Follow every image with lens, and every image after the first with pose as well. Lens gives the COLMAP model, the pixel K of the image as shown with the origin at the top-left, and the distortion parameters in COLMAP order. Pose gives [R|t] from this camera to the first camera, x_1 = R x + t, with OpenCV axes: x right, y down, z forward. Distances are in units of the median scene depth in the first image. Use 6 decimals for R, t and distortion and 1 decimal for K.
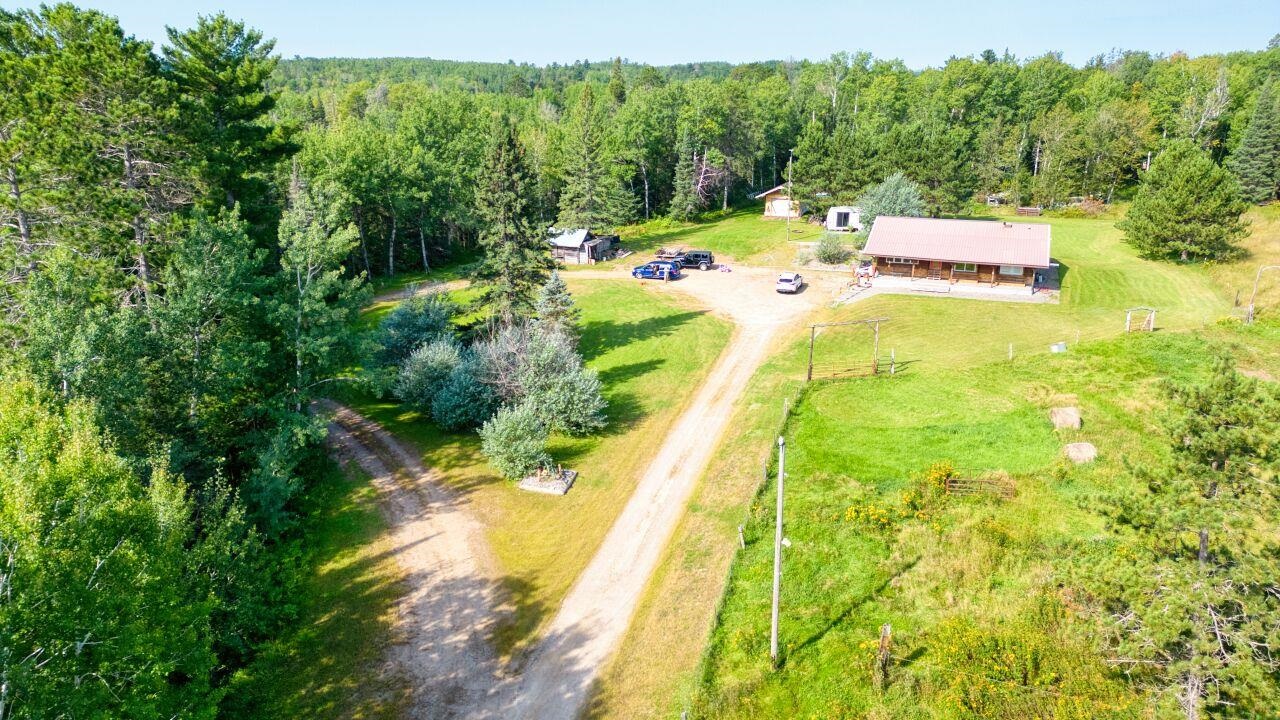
lens RADIAL K [[907.9, 0, 637.1], [0, 907.9, 362.5], [0, 0, 1]] dist [0.049145, -0.003219]
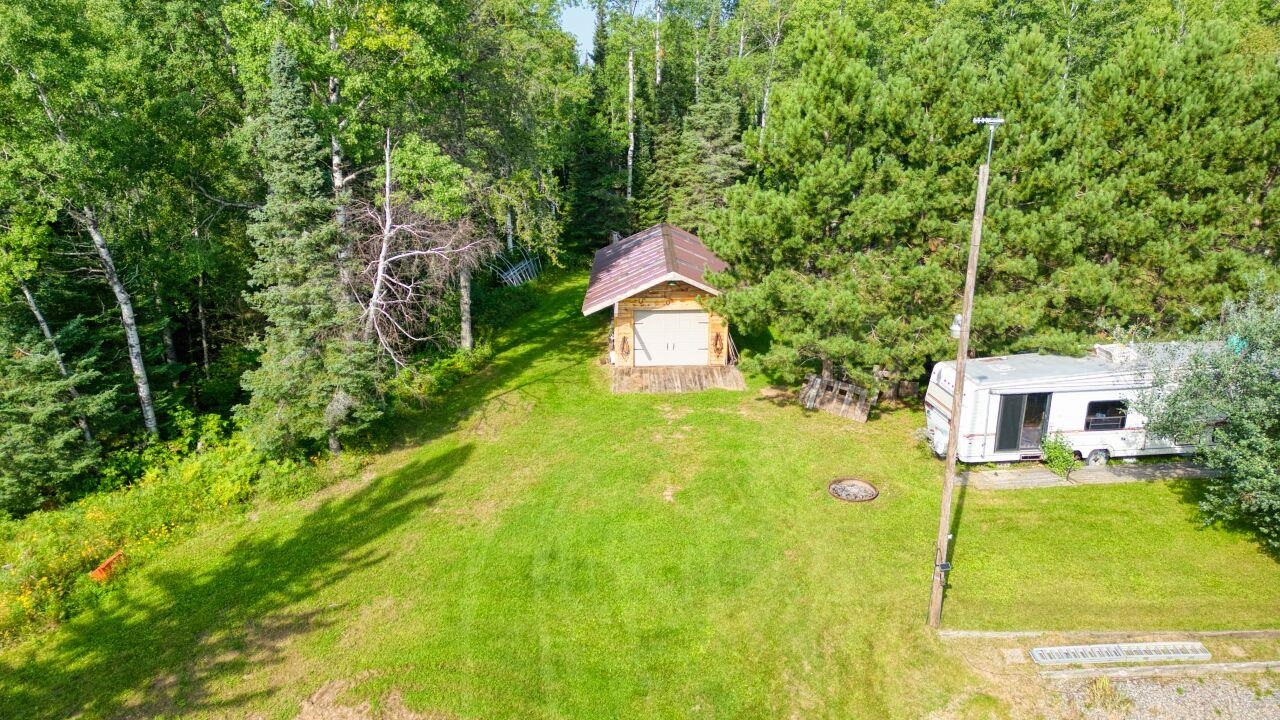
lens RADIAL K [[907.9, 0, 645.0], [0, 907.9, 358.3], [0, 0, 1]] dist [0.049145, -0.003219]
pose [[0.925712, -0.108948, 0.362198, 0.046820], [0.112254, 0.993607, 0.011975, -0.174628], [-0.361188, 0.029573, 0.932024, 0.759464]]
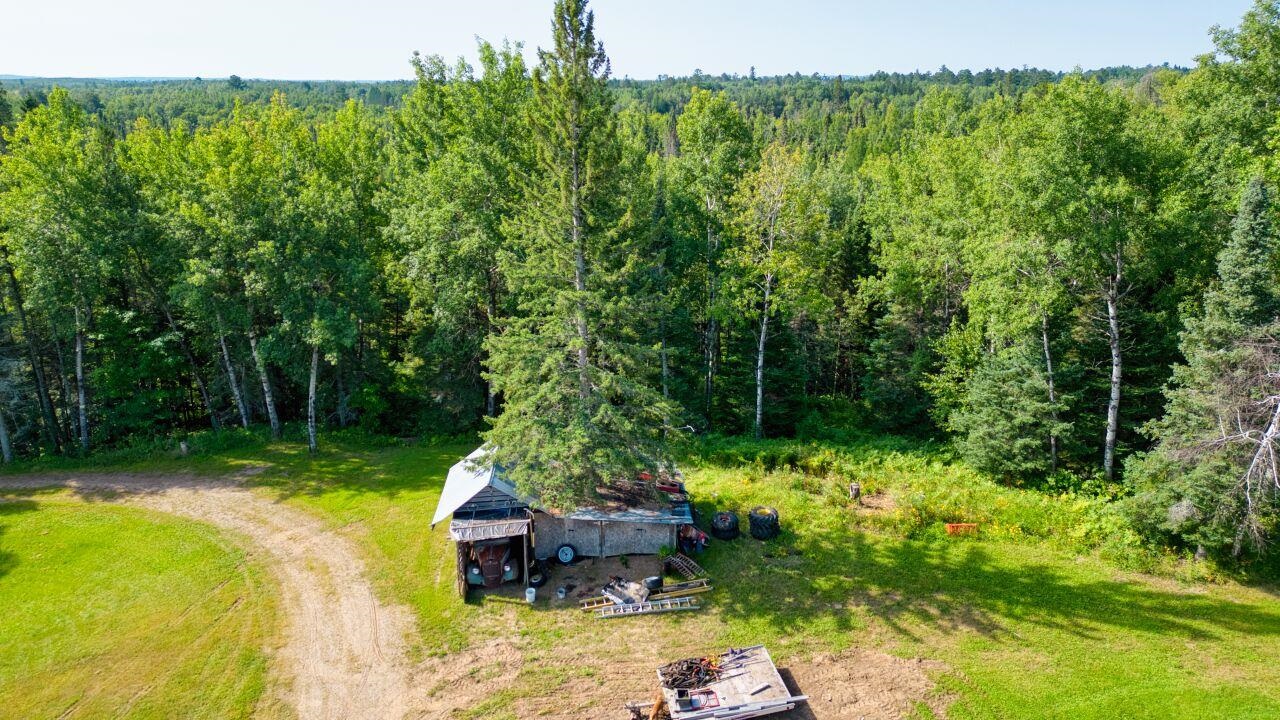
lens RADIAL K [[907.9, 0, 640.4], [0, 907.9, 361.9], [0, 0, 1]] dist [0.049145, -0.003219]
pose [[0.528180, 0.259885, -0.808385, 0.166418], [-0.271140, 0.953792, 0.129475, -0.198582], [0.804680, 0.150800, 0.574239, 0.738674]]
